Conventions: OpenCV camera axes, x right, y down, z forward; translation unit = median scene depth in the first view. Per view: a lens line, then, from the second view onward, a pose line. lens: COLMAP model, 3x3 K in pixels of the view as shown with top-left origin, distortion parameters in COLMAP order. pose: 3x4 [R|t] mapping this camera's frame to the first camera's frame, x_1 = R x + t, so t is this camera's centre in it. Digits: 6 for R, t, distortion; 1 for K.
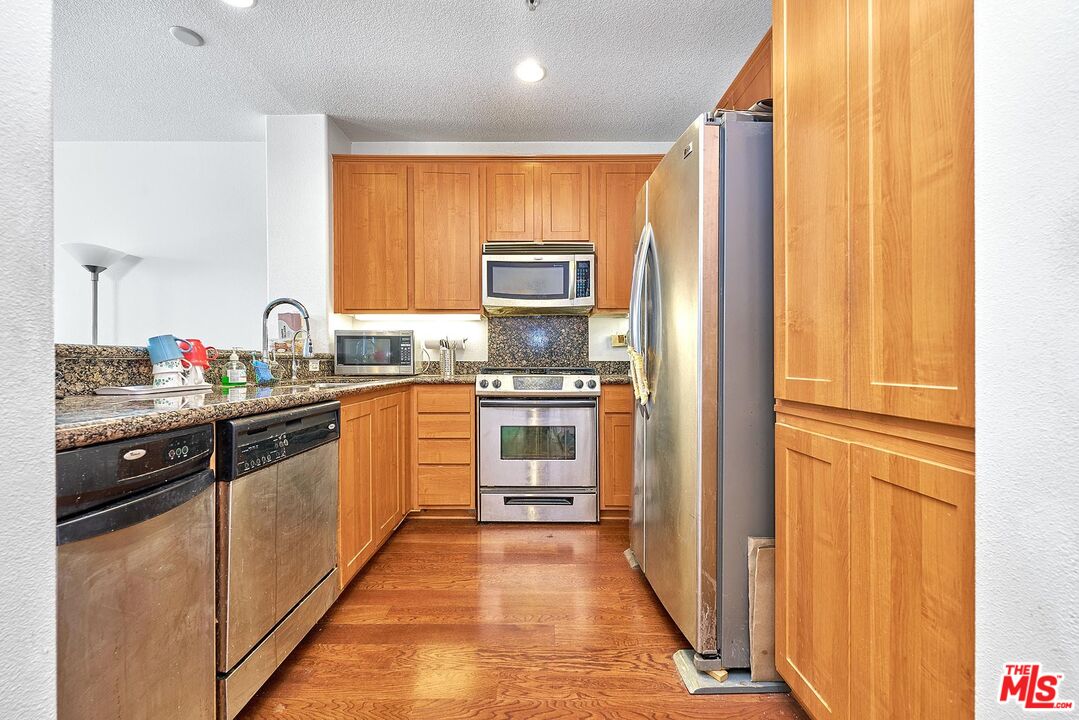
lens RADIAL K [[436.8, 0, 539.5], [0, 436.8, 360.0], [0, 0, 1]] dist [-0.009309, -0.000541]
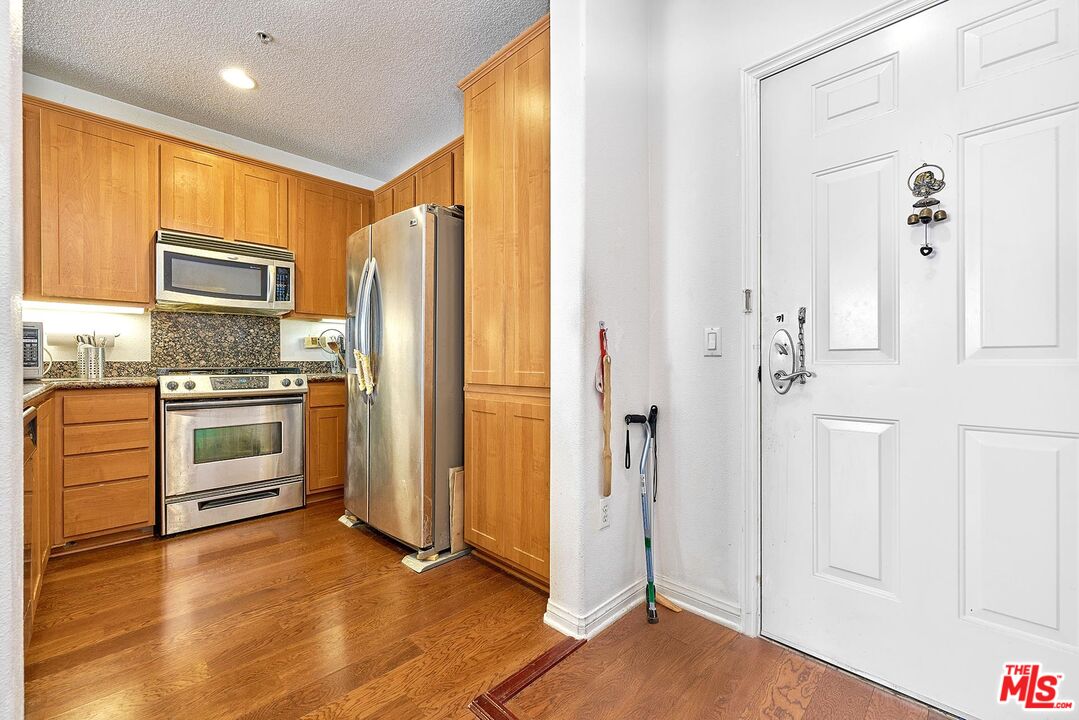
lens RADIAL K [[436.8, 0, 539.5], [0, 436.8, 360.0], [0, 0, 1]] dist [-0.009309, -0.000541]
pose [[0.704391, 0.002533, 0.709808, -0.232180], [-0.002424, 0.999996, -0.001164, -0.001090], [-0.709808, -0.000901, 0.704394, -0.208736]]
